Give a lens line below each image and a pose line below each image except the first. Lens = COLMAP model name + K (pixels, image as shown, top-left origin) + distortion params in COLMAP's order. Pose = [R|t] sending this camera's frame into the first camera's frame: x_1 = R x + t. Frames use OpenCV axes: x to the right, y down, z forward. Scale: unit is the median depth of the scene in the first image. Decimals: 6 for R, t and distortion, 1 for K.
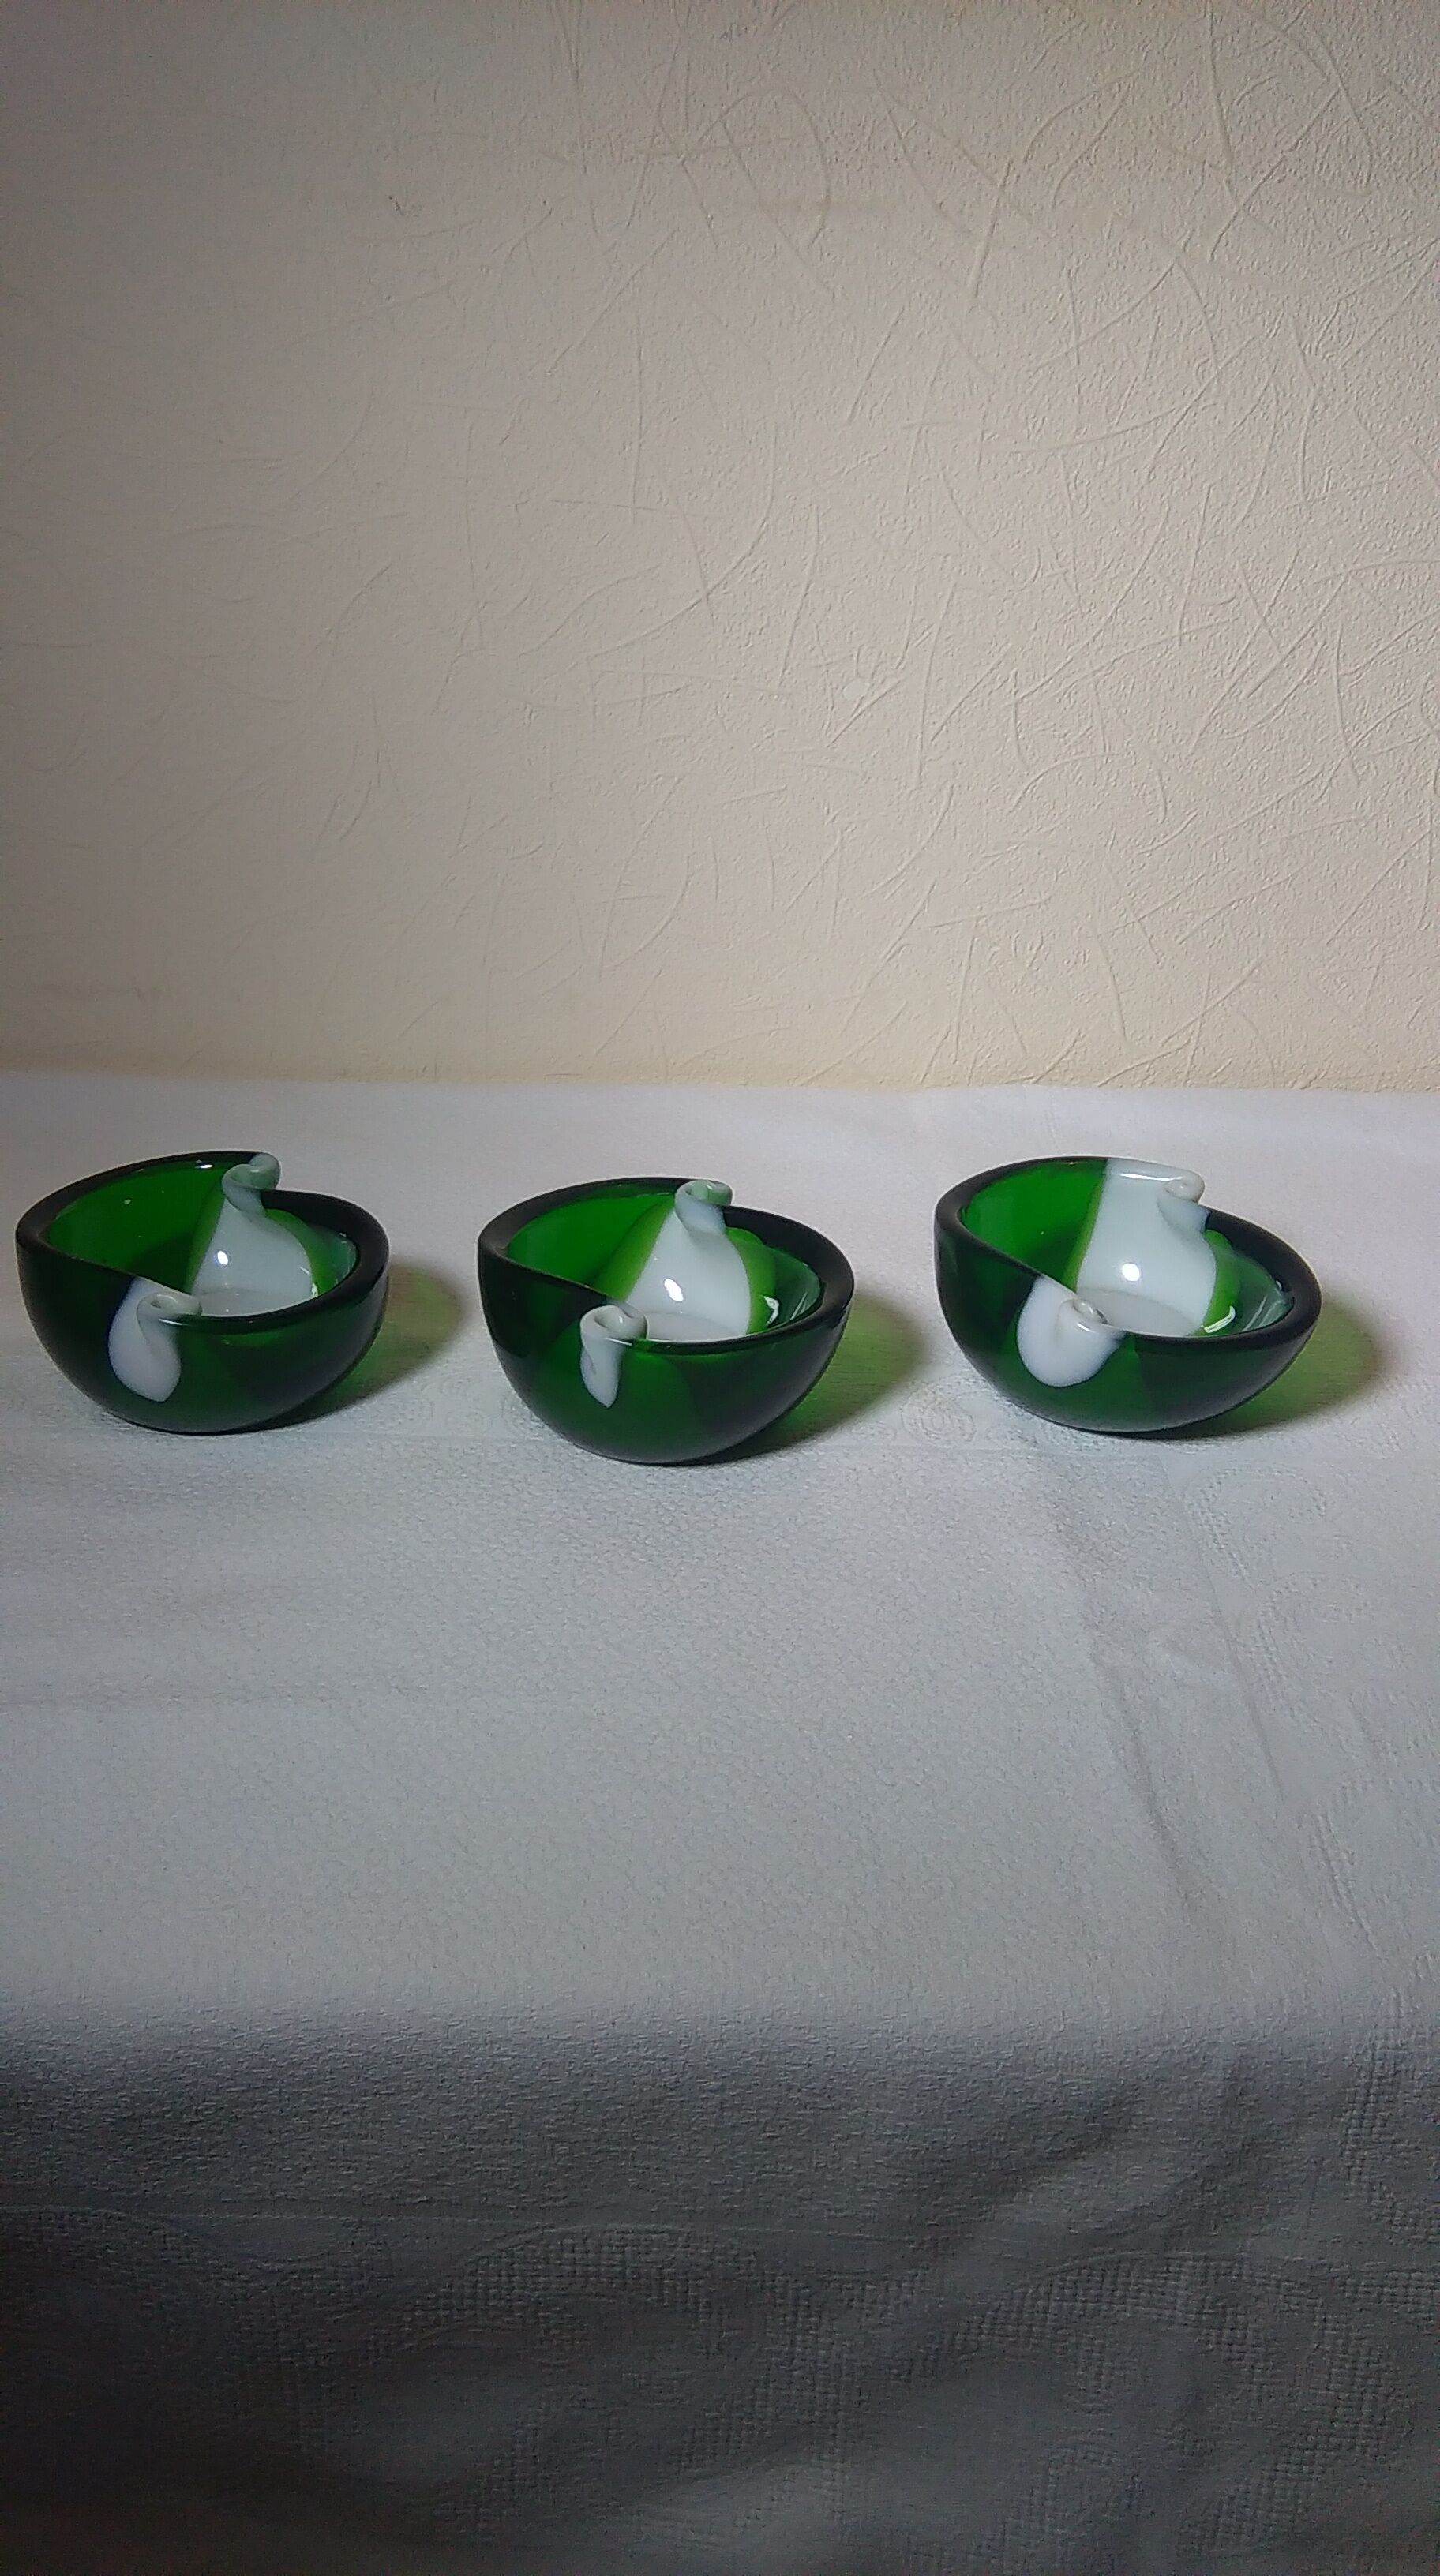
lens RADIAL K [[2160.0, 0, 725.2], [0, 2160.0, 1288.3], [0, 0, 1]] dist [0.109964, -0.131596]
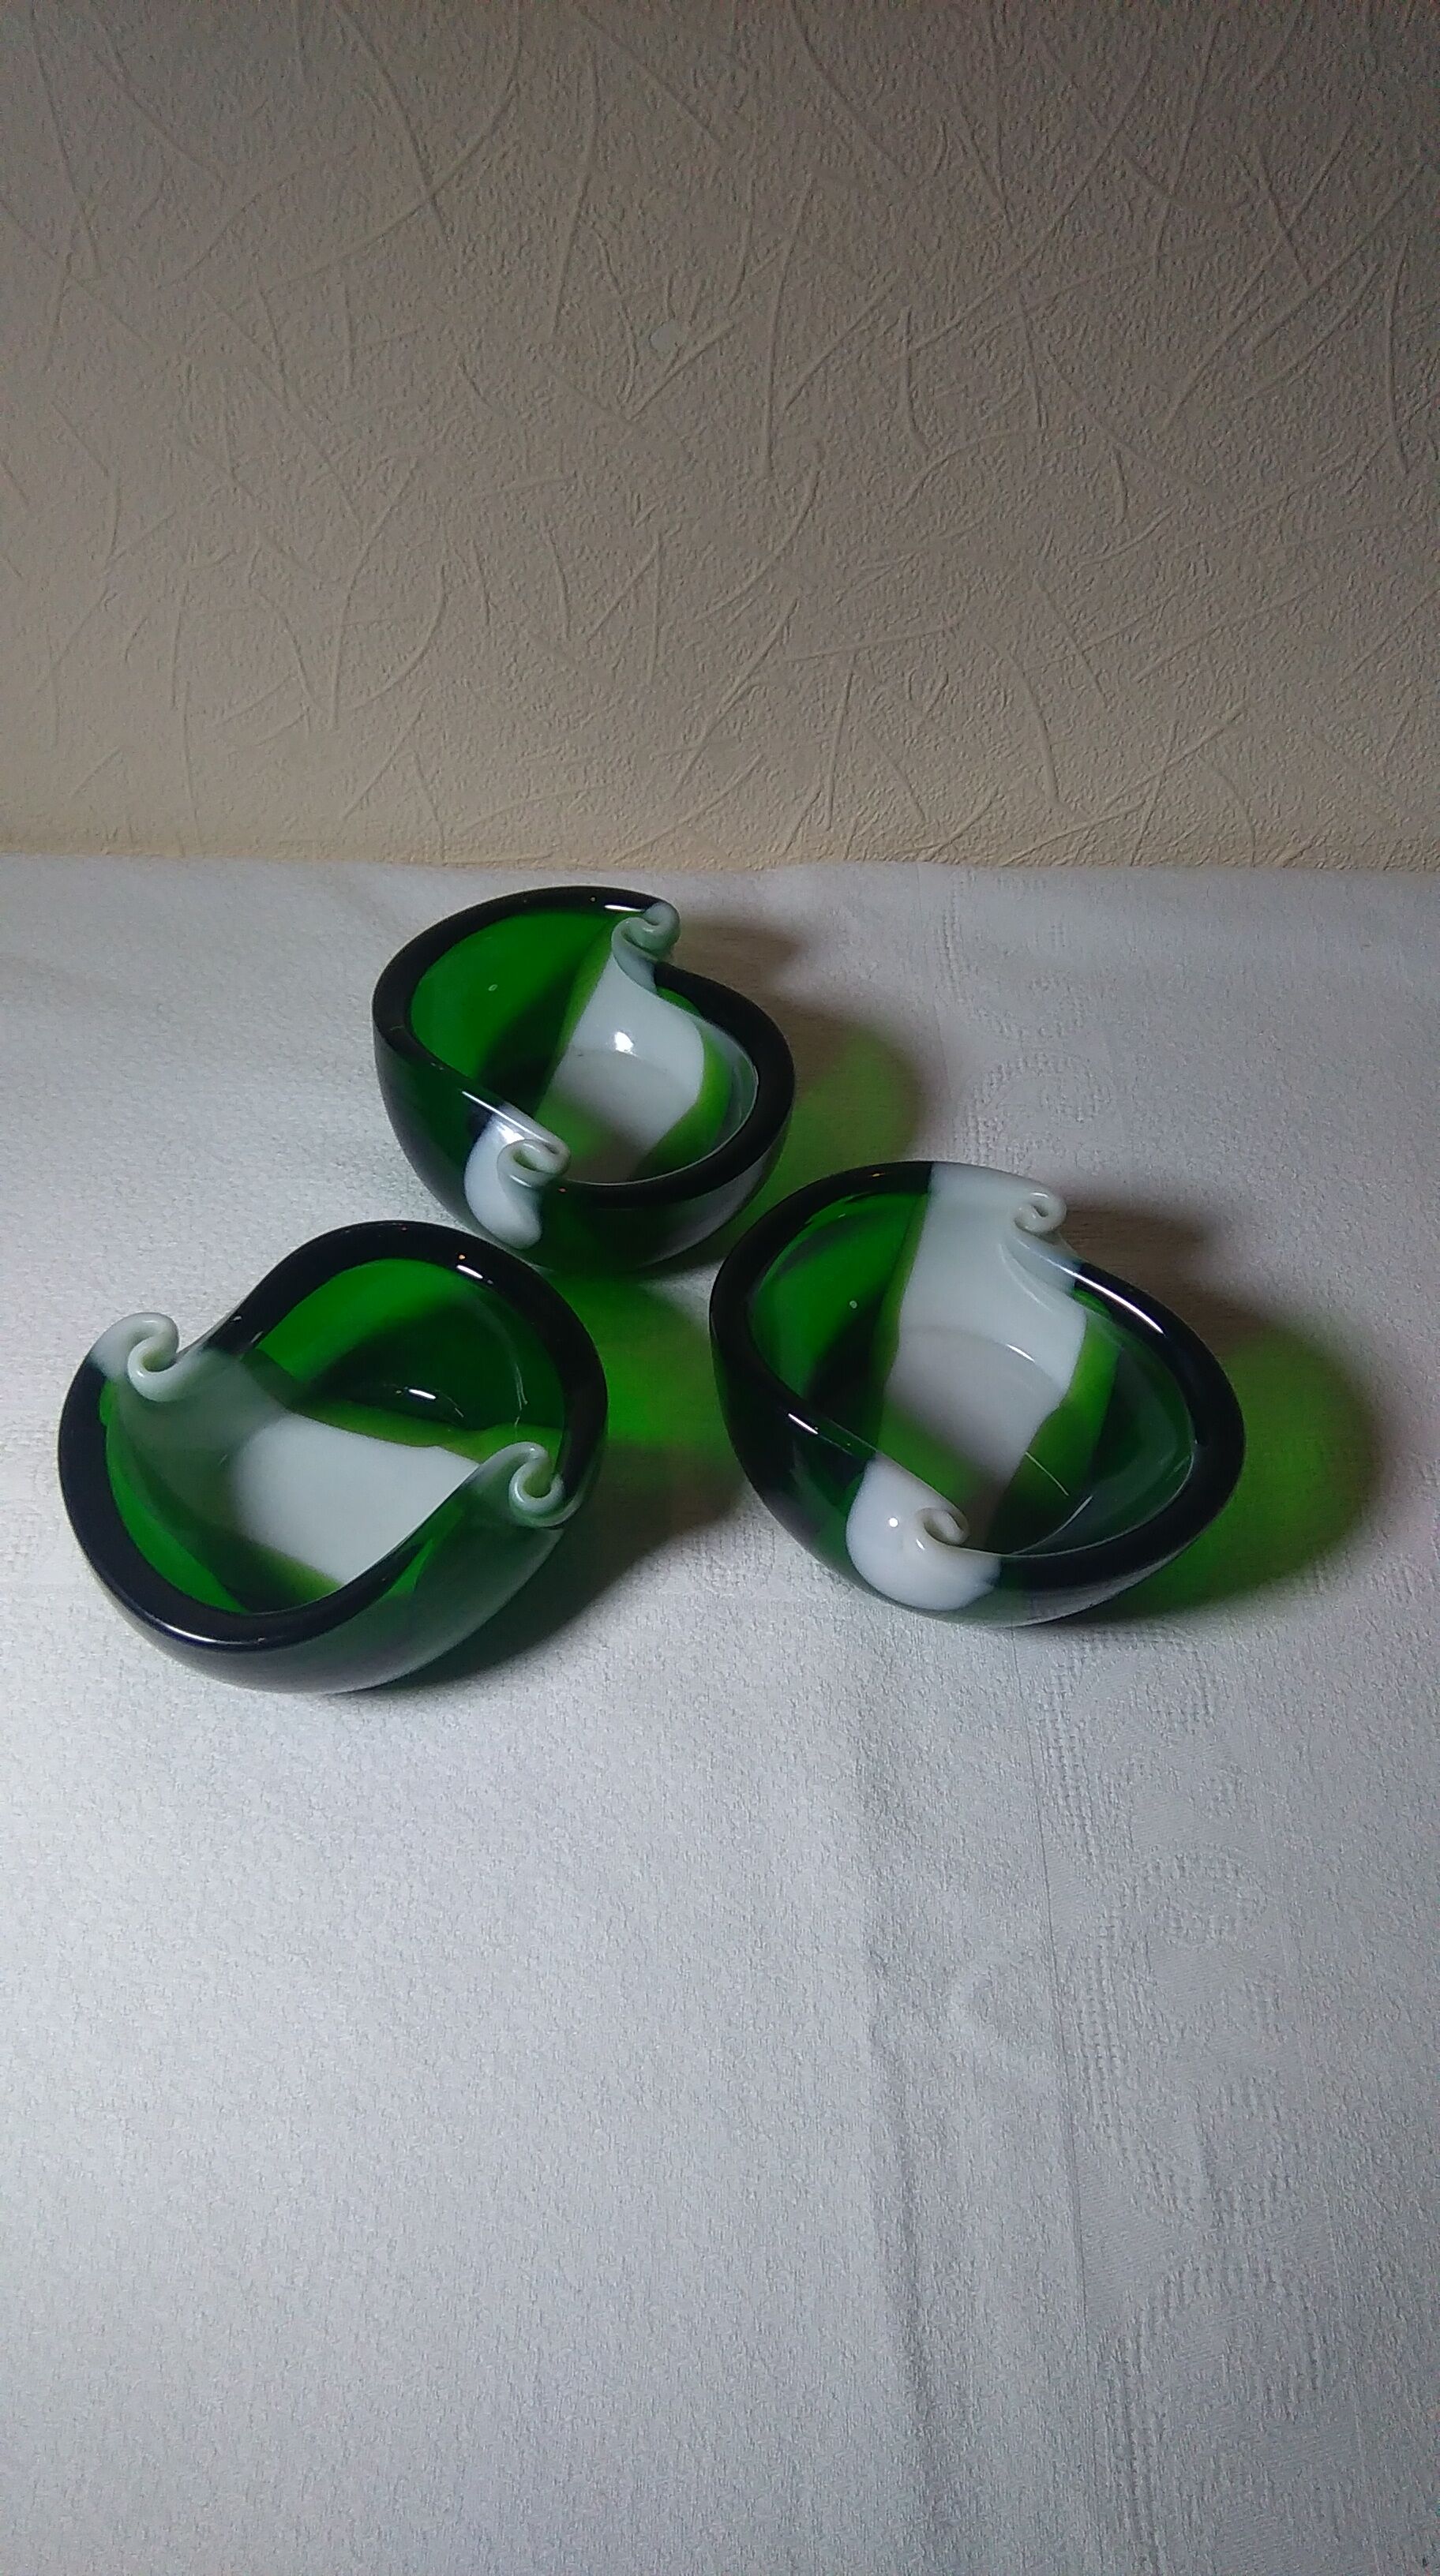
lens RADIAL K [[2160.0, 0, 726.6], [0, 2160.0, 1279.6], [0, 0, 1]] dist [0.109964, -0.131596]
pose [[0.999903, 0.009125, -0.010544, 0.087187], [-0.004650, 0.931075, 0.364797, -0.251582], [0.013146, -0.364713, 0.931027, 0.267428]]
